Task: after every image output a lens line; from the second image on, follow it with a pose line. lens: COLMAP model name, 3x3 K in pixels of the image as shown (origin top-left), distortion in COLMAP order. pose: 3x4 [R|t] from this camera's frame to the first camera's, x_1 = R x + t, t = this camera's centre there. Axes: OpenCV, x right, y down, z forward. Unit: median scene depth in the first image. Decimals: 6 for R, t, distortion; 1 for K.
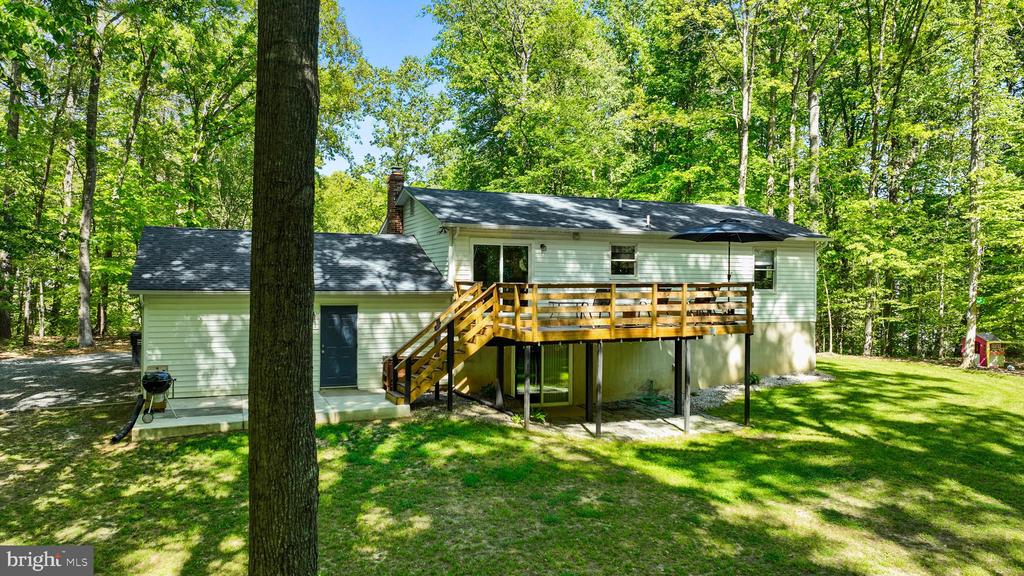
lens RADIAL K [[807.3, 0, 515.5], [0, 807.3, 288.7], [0, 0, 1]] dist [0.025937, -0.006096]
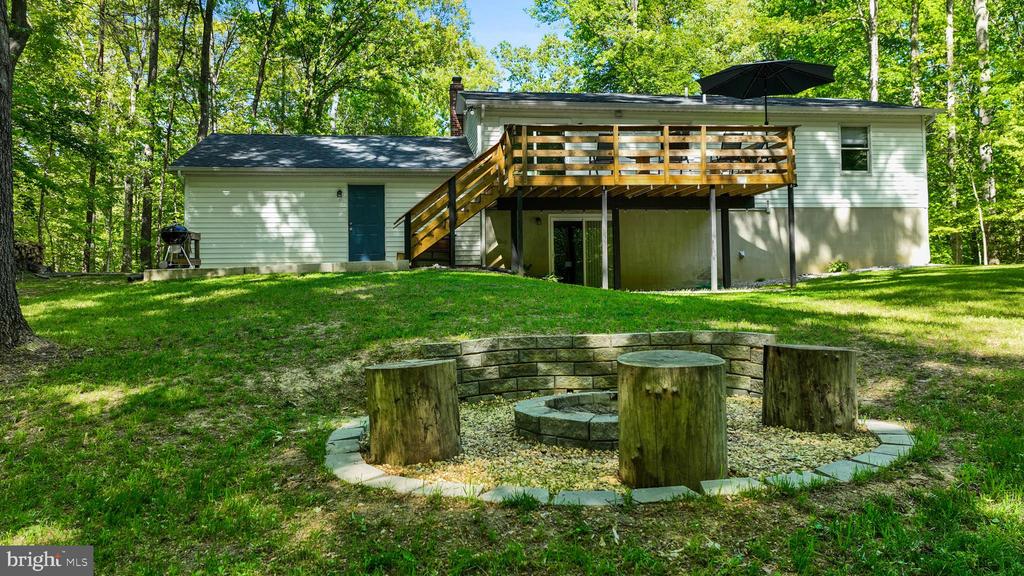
lens RADIAL K [[807.3, 0, 511.9], [0, 807.3, 289.5], [0, 0, 1]] dist [0.025937, -0.006096]
pose [[0.962909, -0.038811, -0.267022, 0.193574], [0.029275, 0.998786, -0.039605, 0.168601], [0.268235, 0.030319, 0.962876, 0.054418]]
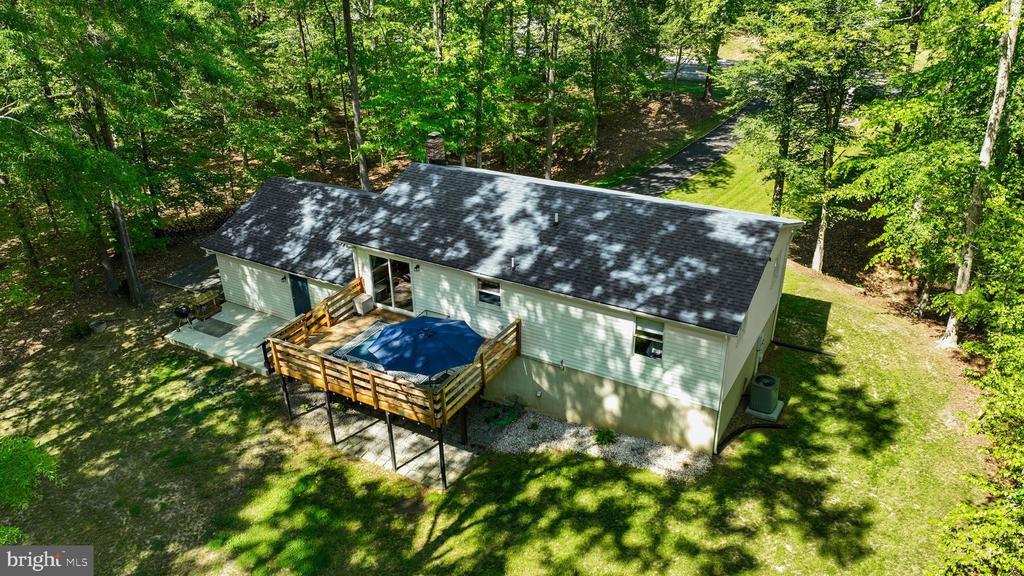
lens RADIAL K [[807.3, 0, 531.7], [0, 807.3, 283.8], [0, 0, 1]] dist [0.025937, -0.006096]
pose [[0.586672, 0.345256, -0.732539, 0.939268], [0.012390, 0.900633, 0.434404, -0.504686], [0.809730, -0.263929, 0.524099, 0.486612]]
